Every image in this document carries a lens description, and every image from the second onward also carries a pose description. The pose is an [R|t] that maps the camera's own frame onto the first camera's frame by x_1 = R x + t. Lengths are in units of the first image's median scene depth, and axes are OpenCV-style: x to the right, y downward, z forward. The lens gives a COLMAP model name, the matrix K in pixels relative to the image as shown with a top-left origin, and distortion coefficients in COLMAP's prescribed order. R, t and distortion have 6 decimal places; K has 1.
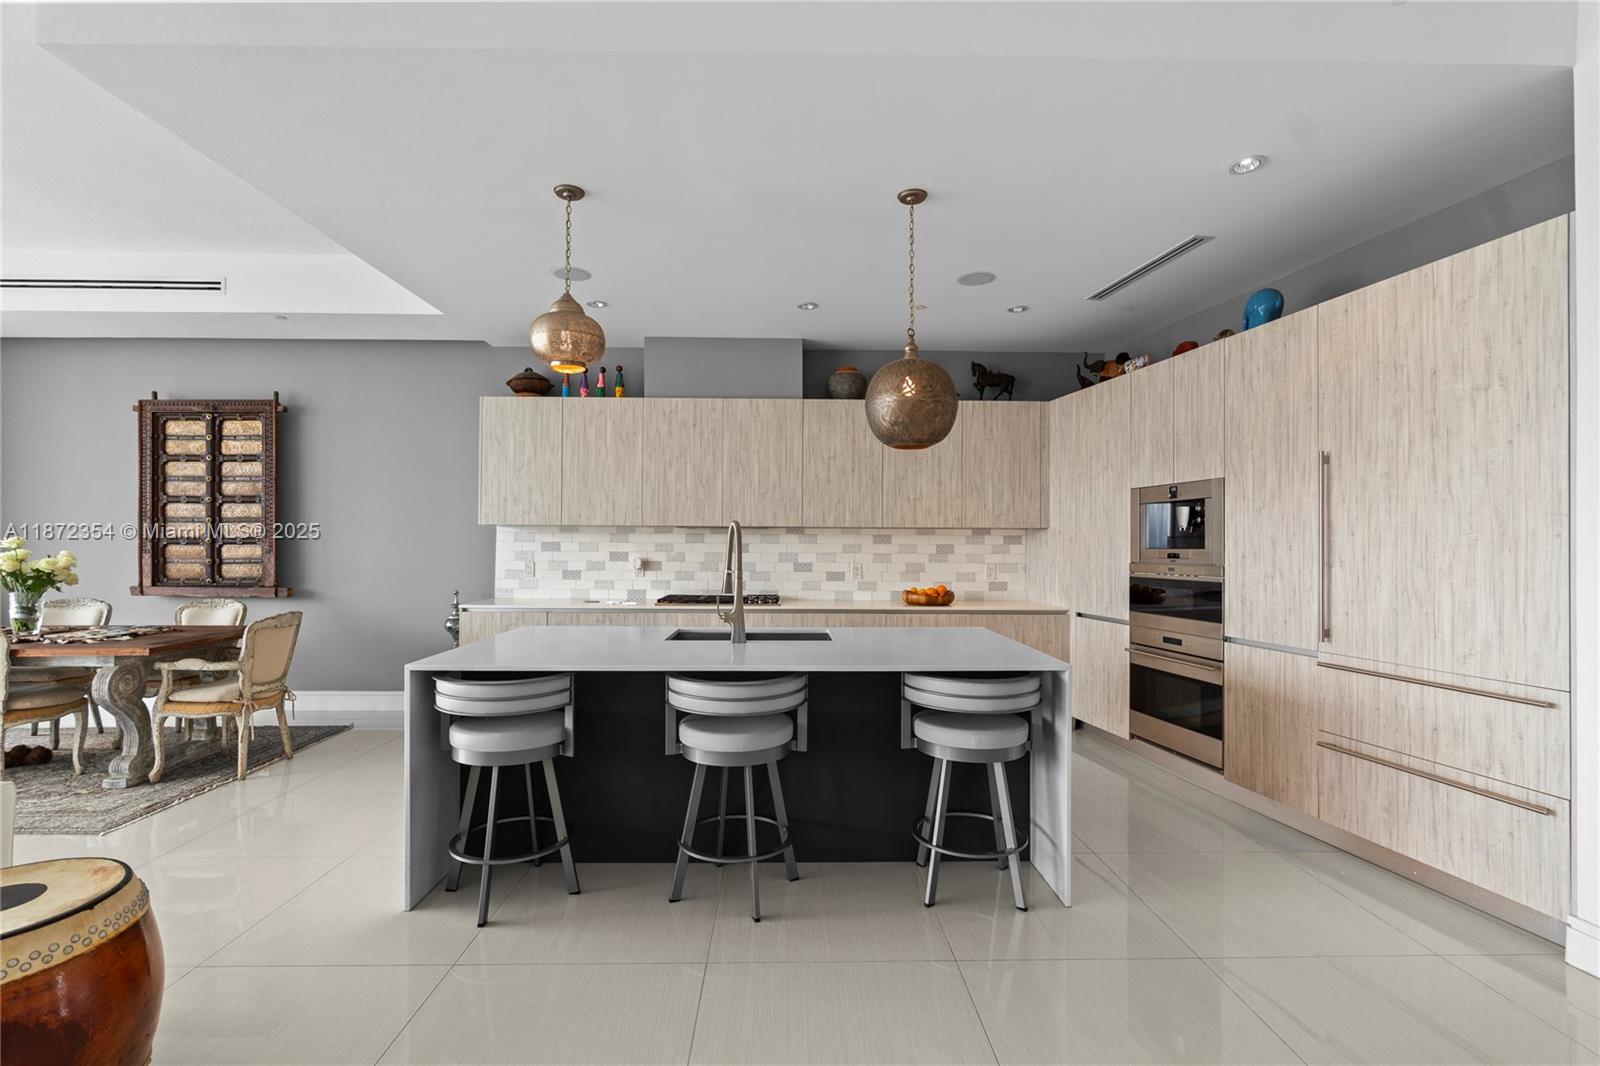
lens RADIAL K [[722.4, 0, 804.1], [0, 722.4, 539.3], [0, 0, 1]] dist [-0.010294, 0.003583]
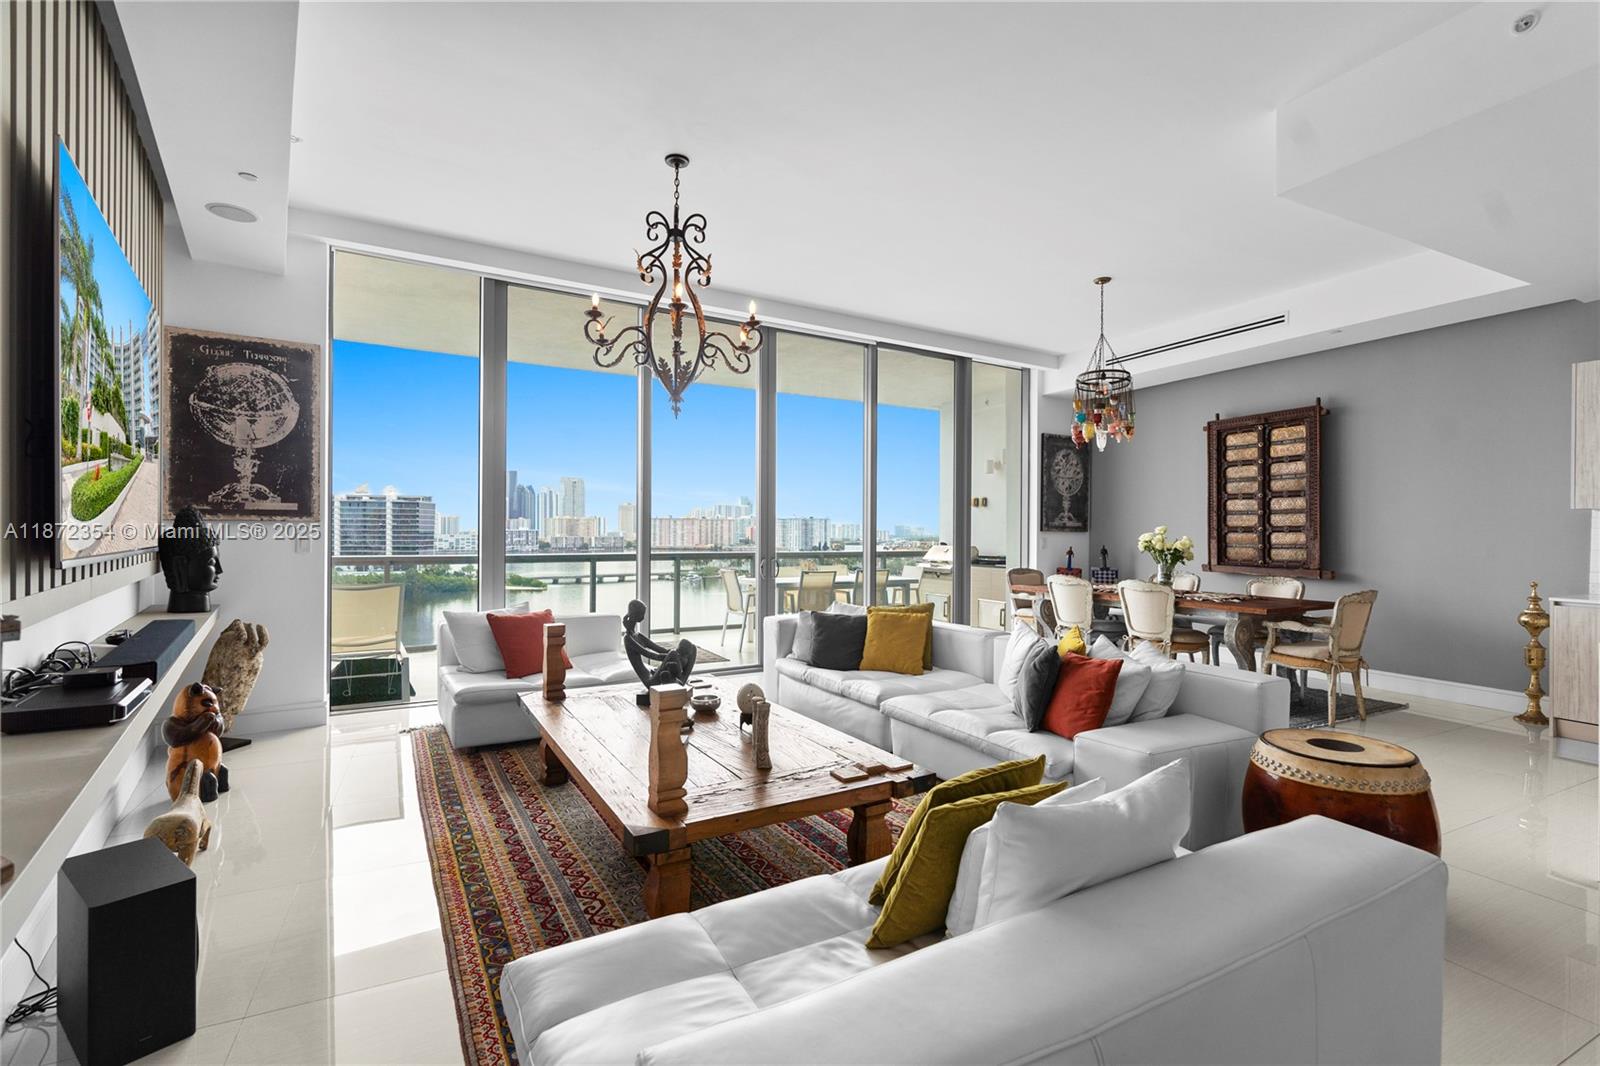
lens RADIAL K [[722.4, 0, 799.0], [0, 722.4, 532.0], [0, 0, 1]] dist [-0.010294, 0.003583]
pose [[0.416087, -0.002470, -0.909321, -0.044135], [0.003449, 0.999993, -0.001138, 0.005226], [0.909318, -0.002663, 0.416093, -0.220990]]
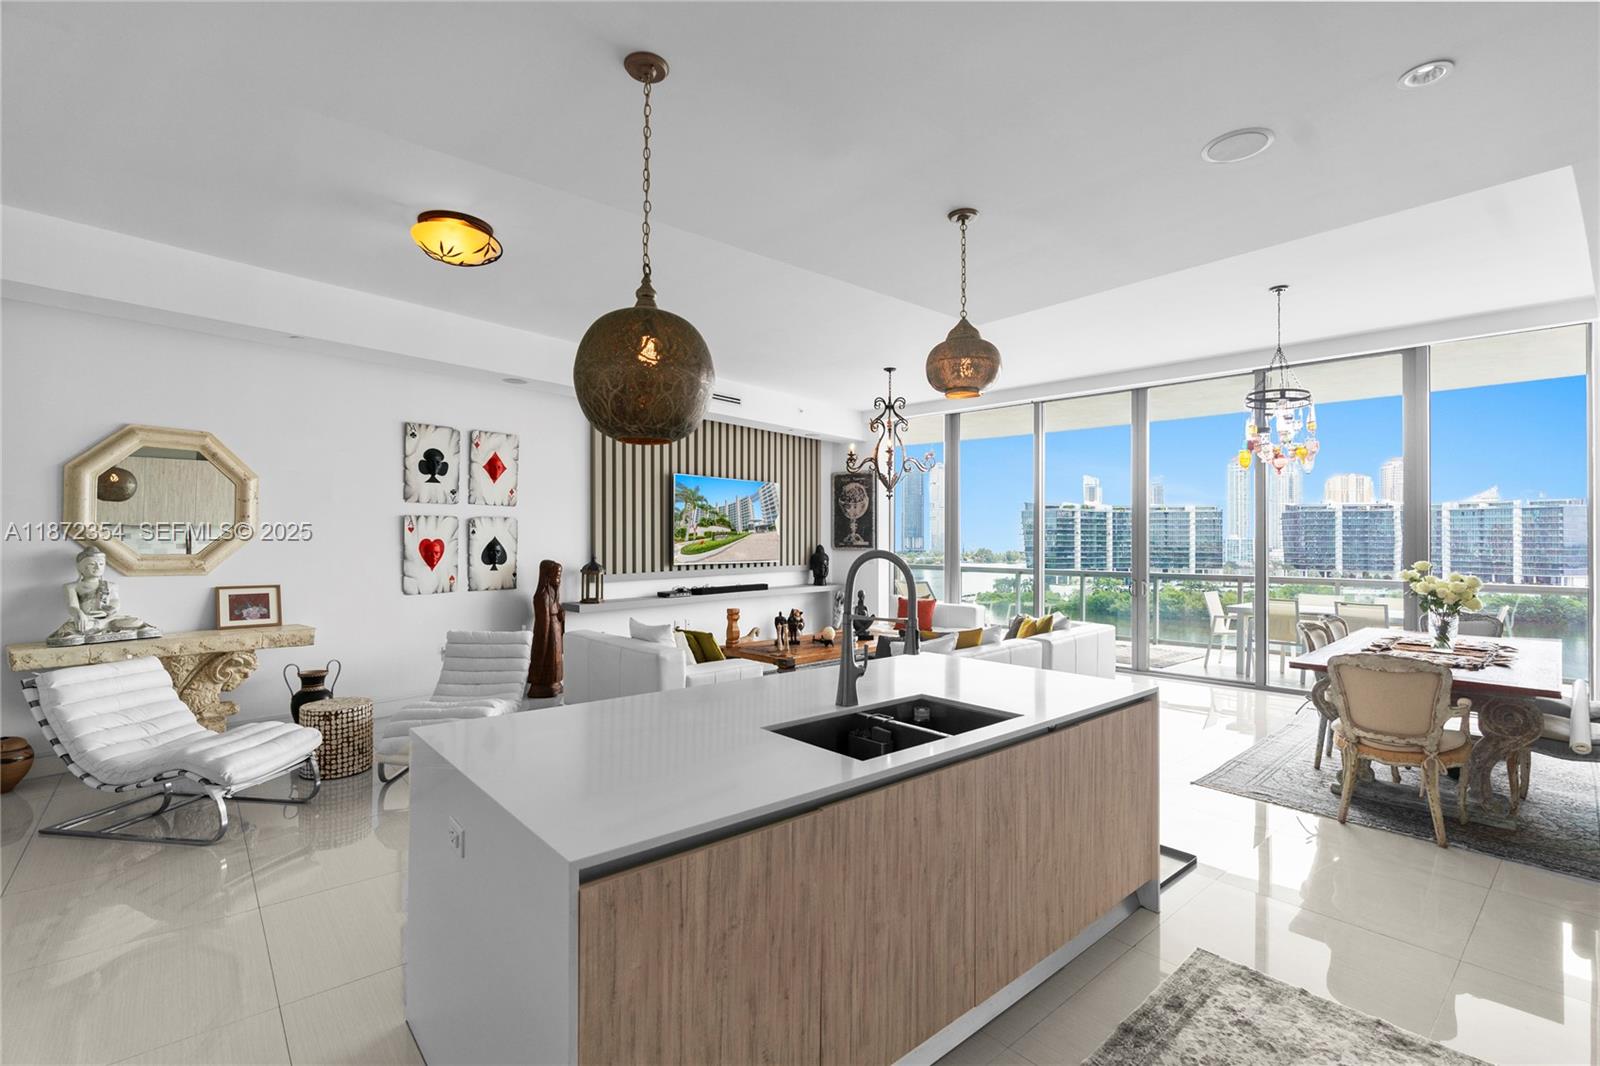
lens RADIAL K [[722.4, 0, 805.0], [0, 722.4, 535.5], [0, 0, 1]] dist [-0.010294, 0.003583]
pose [[-0.777296, -0.011009, -0.629039, 0.264235], [-0.002355, 0.999891, -0.014589, -0.018715], [0.629131, -0.009859, -0.777237, 0.937678]]
